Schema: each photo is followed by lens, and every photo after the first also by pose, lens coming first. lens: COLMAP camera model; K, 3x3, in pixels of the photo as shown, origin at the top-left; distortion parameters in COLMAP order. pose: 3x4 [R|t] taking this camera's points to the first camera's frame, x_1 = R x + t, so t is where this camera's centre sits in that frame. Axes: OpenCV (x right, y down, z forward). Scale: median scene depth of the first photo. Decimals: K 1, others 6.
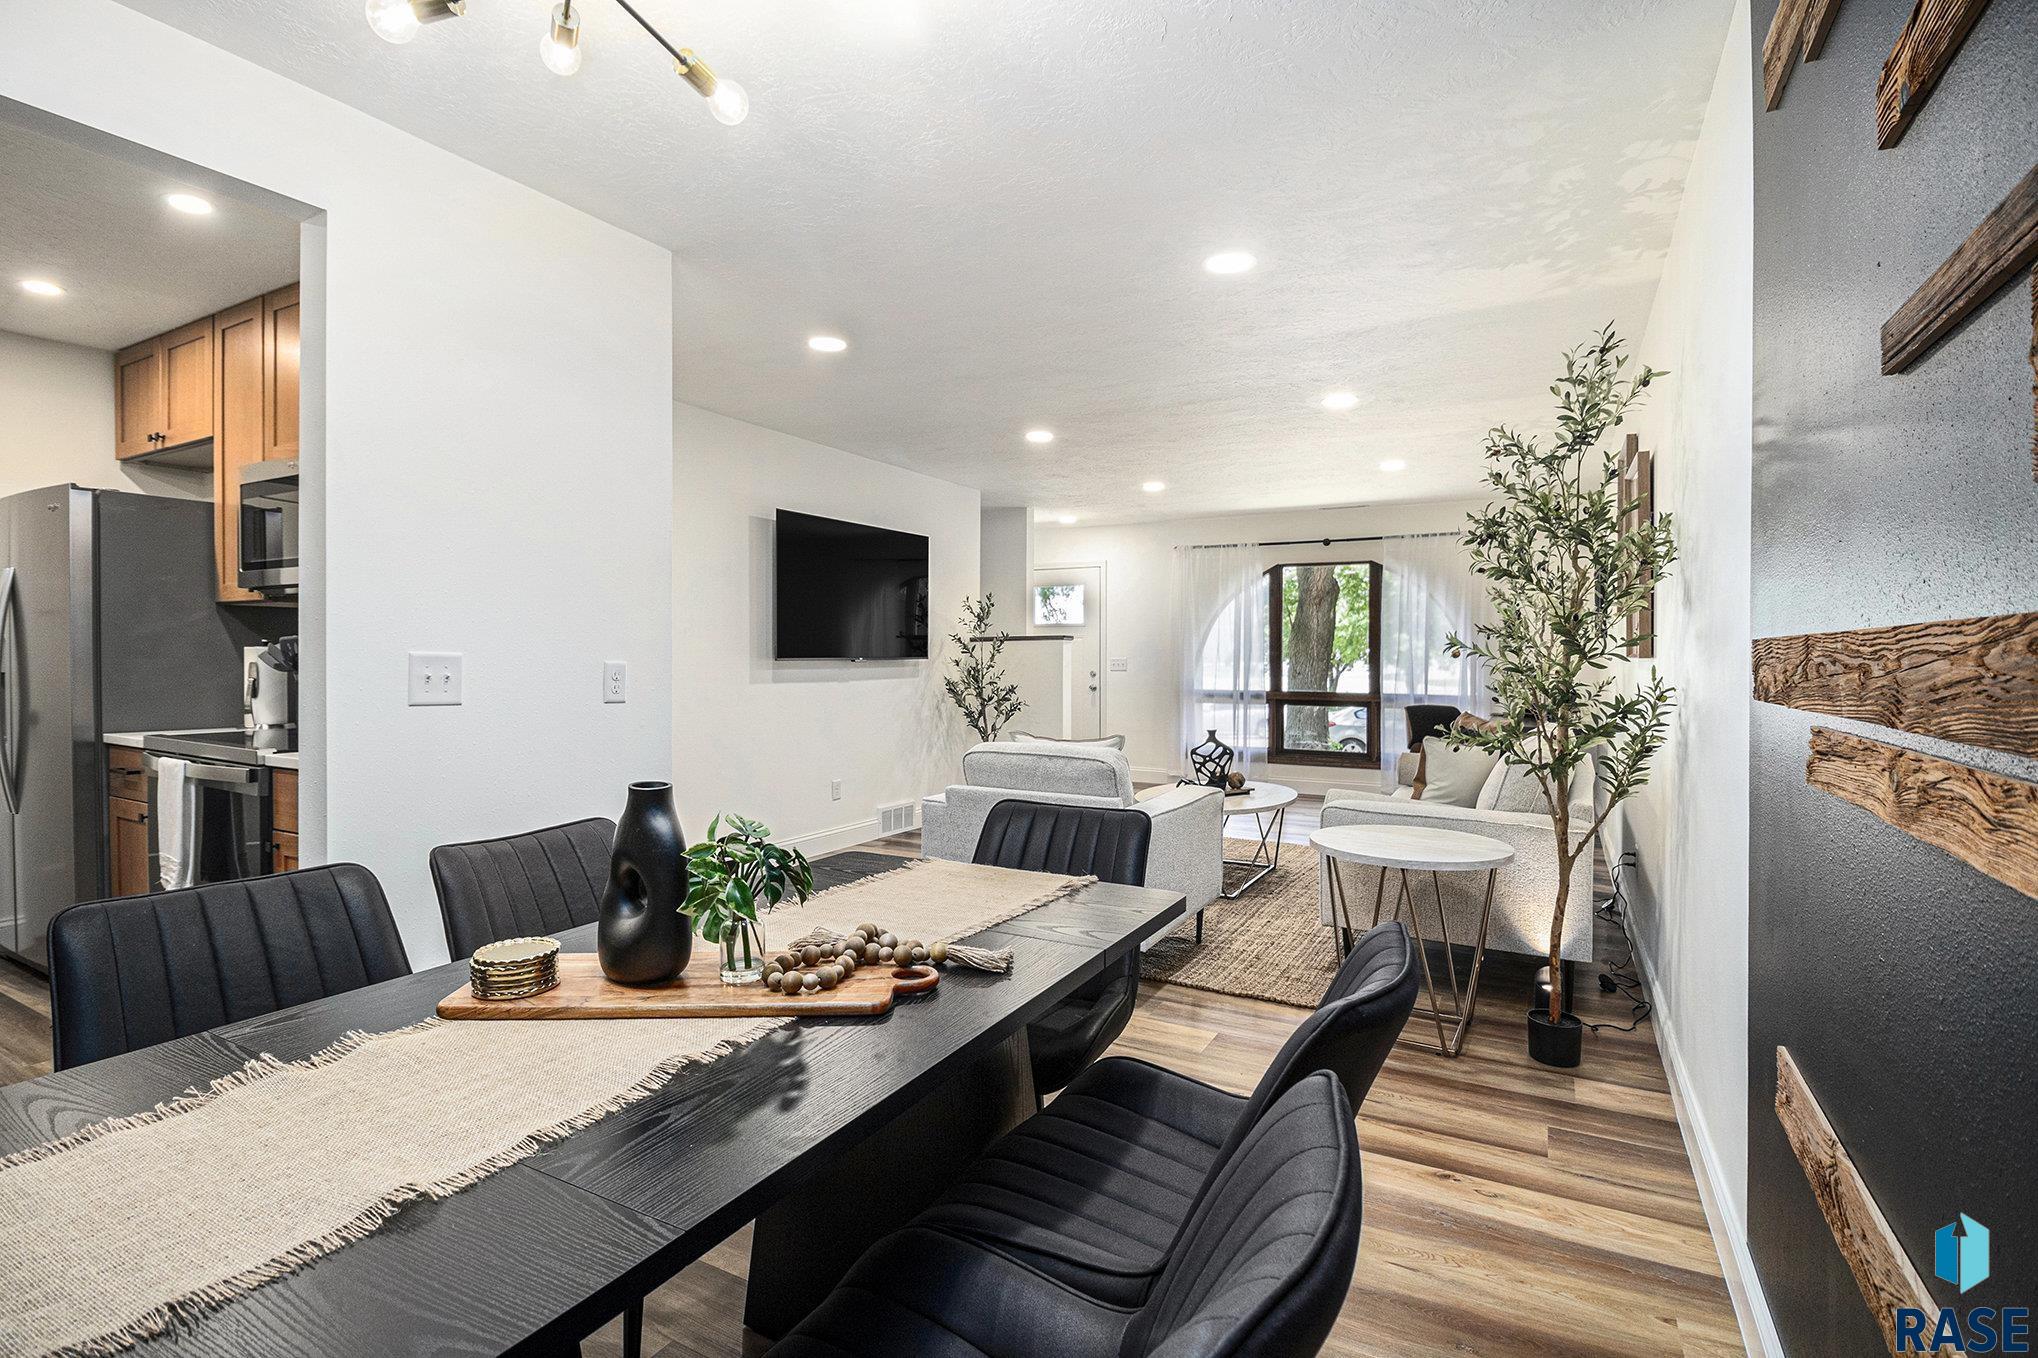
lens RADIAL K [[970.4, 0, 1038.6], [0, 970.4, 674.5], [0, 0, 1]] dist [-0.000036, -0.000254]
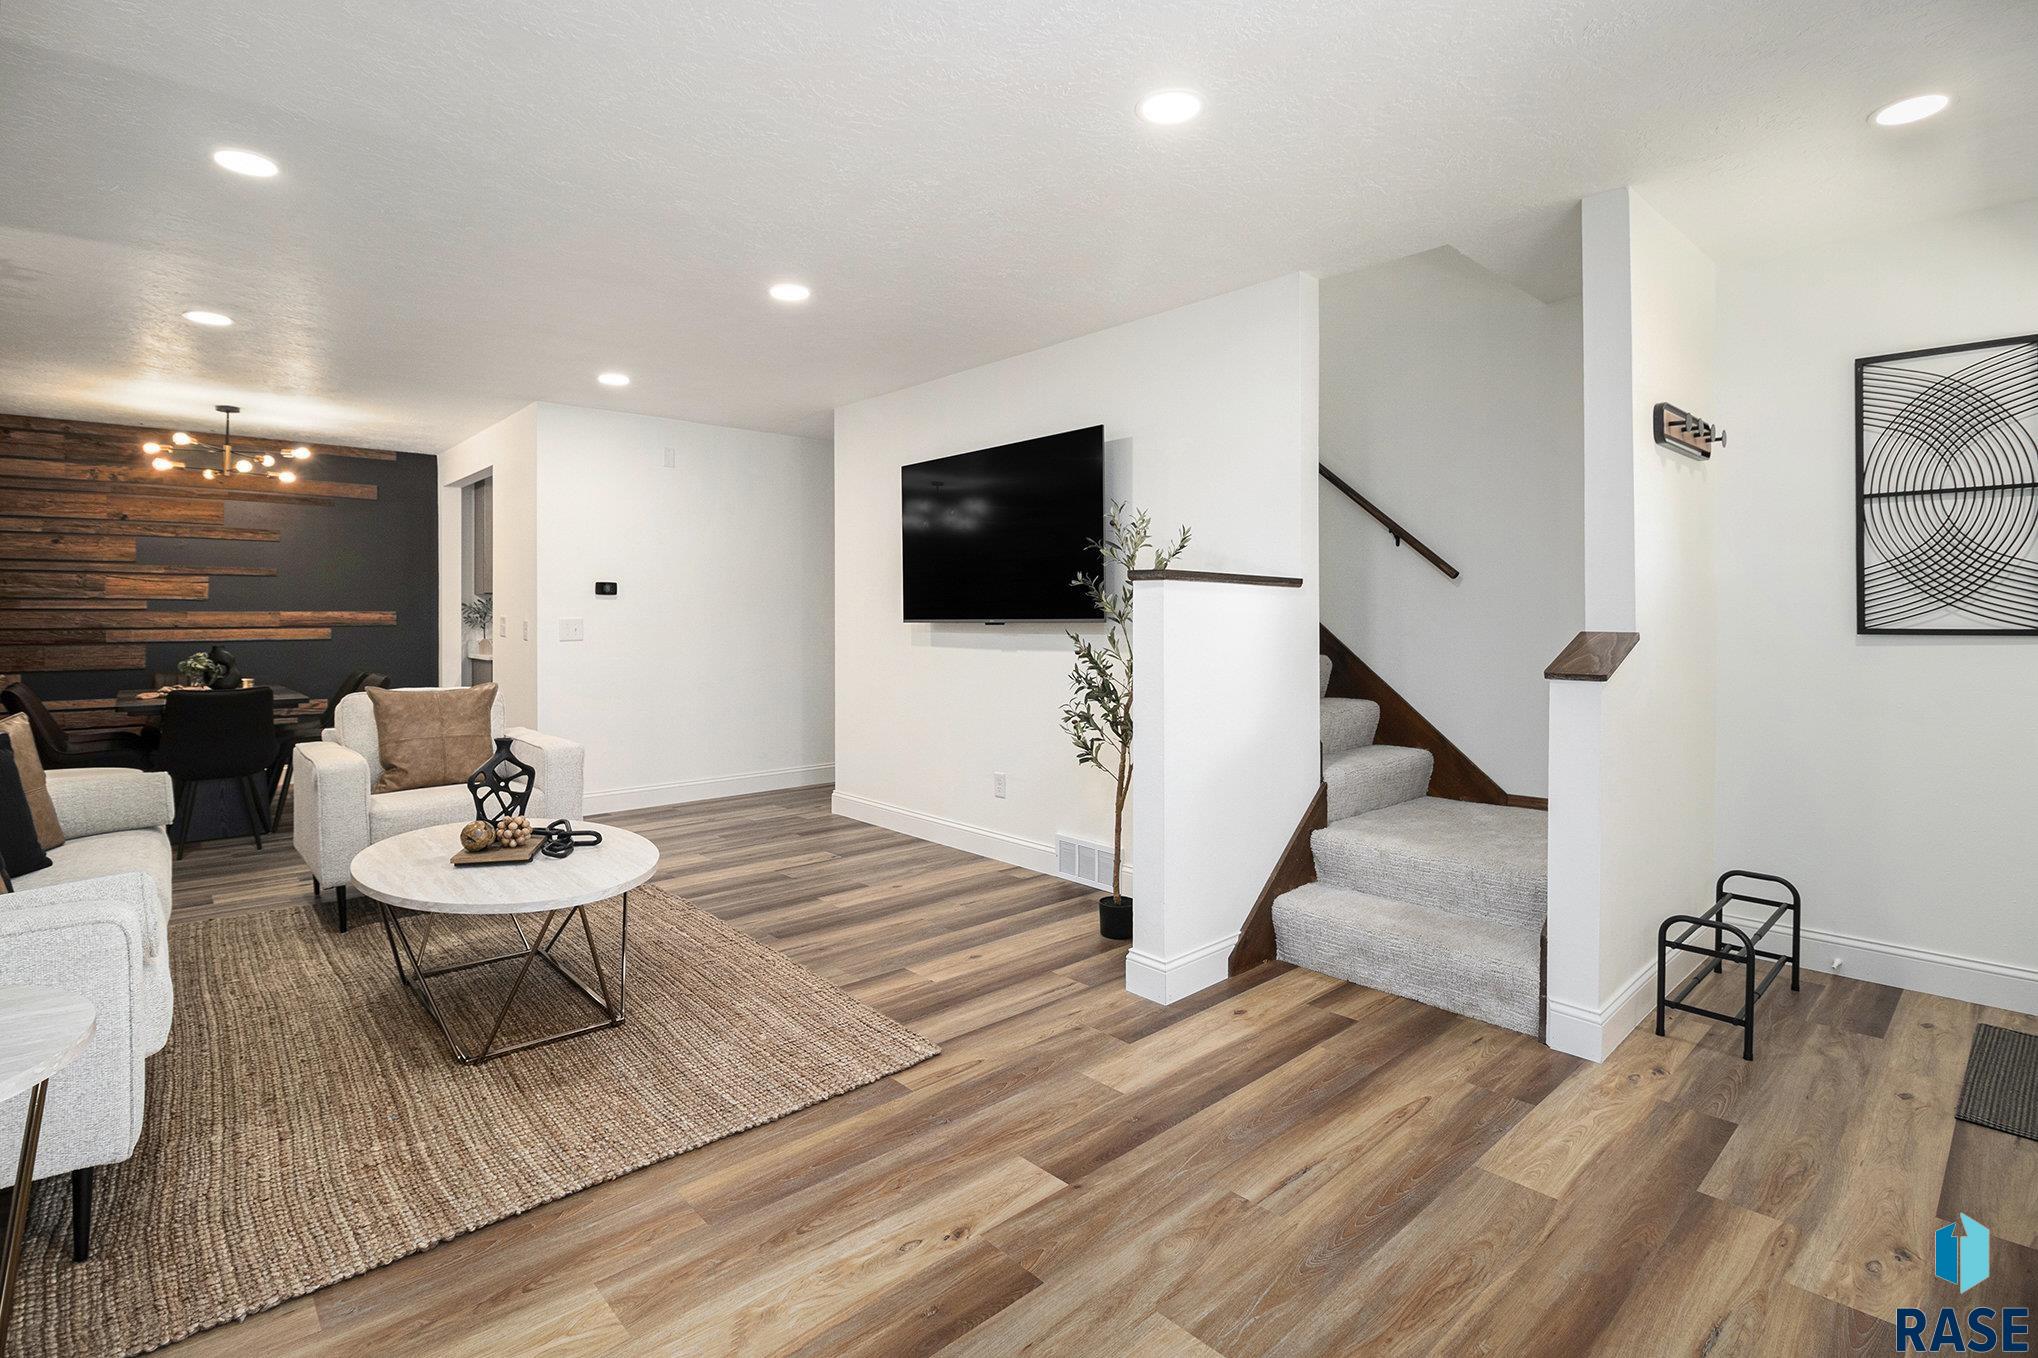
lens RADIAL K [[962.2, 0, 1027.0], [0, 962.2, 619.8], [0, 0, 1]] dist [0.000368, -0.013773]
pose [[-0.325665, 0.000314, -0.945485, 0.465617], [-0.018136, 0.999814, 0.006579, -0.019849], [0.945311, 0.019289, -0.325599, 1.106552]]
